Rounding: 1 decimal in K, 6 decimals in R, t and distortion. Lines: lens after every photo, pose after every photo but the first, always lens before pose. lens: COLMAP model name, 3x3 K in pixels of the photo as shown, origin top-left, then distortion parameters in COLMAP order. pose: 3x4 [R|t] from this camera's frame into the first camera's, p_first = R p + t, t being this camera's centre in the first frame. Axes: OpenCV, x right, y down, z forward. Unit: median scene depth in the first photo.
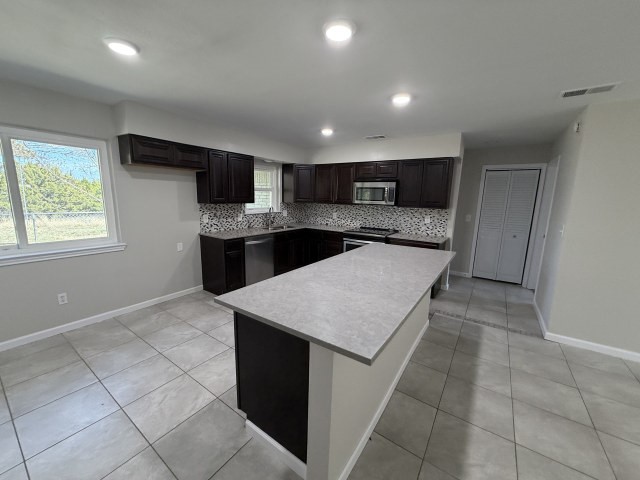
lens RADIAL K [[255.4, 0, 320.0], [0, 255.4, 240.0], [0, 0, 1]] dist [0.000922, 0.000241]
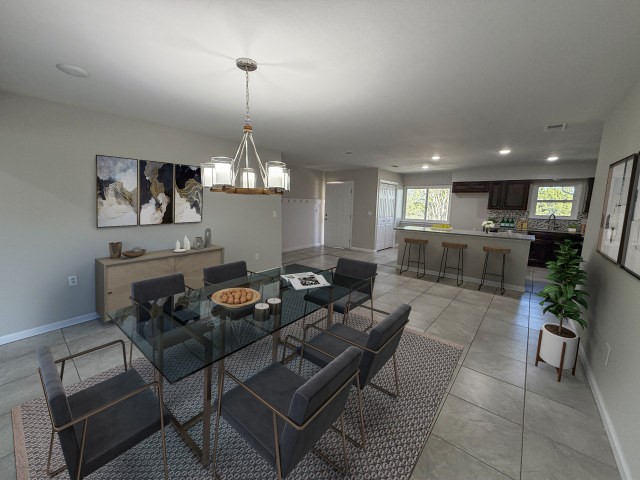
lens RADIAL K [[255.4, 0, 320.0], [0, 255.4, 240.0], [0, 0, 1]] dist [0.000922, 0.000241]
pose [[-0.072734, 0.123048, -0.989732, 2.533414], [-0.182037, 0.974053, 0.134476, 0.081562], [0.980598, 0.189949, -0.048447, -0.159444]]
